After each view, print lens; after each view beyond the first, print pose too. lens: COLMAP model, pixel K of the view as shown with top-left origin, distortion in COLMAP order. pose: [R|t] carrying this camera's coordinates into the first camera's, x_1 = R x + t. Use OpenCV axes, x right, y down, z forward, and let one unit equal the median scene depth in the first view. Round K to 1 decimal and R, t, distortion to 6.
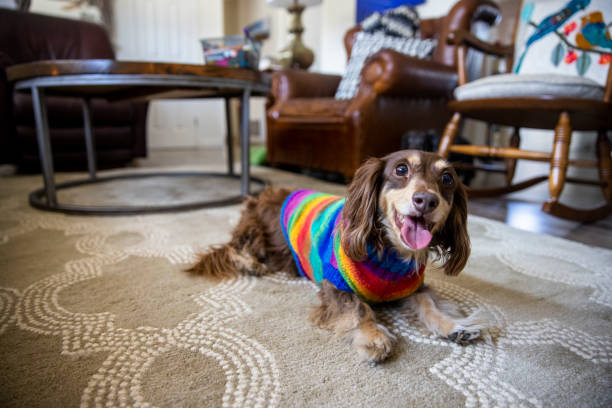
lens RADIAL K [[404.5, 0, 306.1], [0, 404.5, 204.3], [0, 0, 1]] dist [-0.105656, 0.064768]
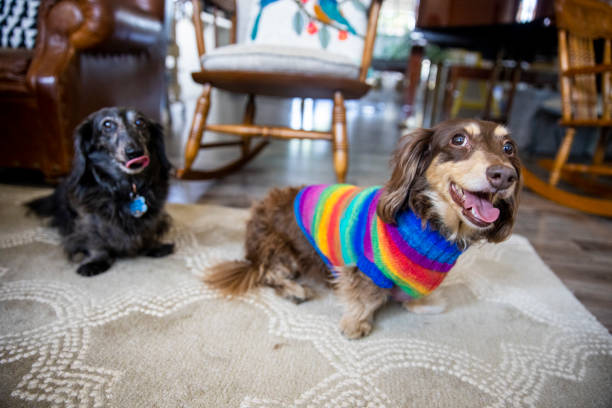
lens RADIAL K [[404.5, 0, 307.6], [0, 404.5, 206.5], [0, 0, 1]] dist [-0.105656, 0.064768]
pose [[0.632055, -0.227113, 0.740896, -0.209407], [0.106175, 0.972453, 0.207516, -0.177674], [-0.767616, -0.052497, 0.638757, 0.405400]]
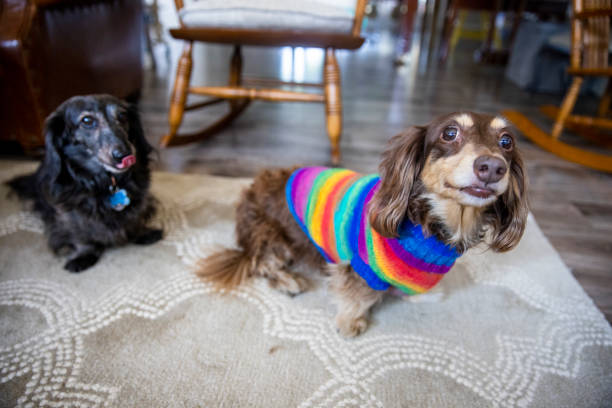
lens RADIAL K [[404.5, 0, 305.4], [0, 404.5, 204.2], [0, 0, 1]] dist [-0.105656, 0.064768]
pose [[0.619815, -0.361836, 0.696351, -0.153930], [0.128396, 0.922157, 0.364885, -0.255759], [-0.774173, -0.136752, 0.618025, 0.432878]]
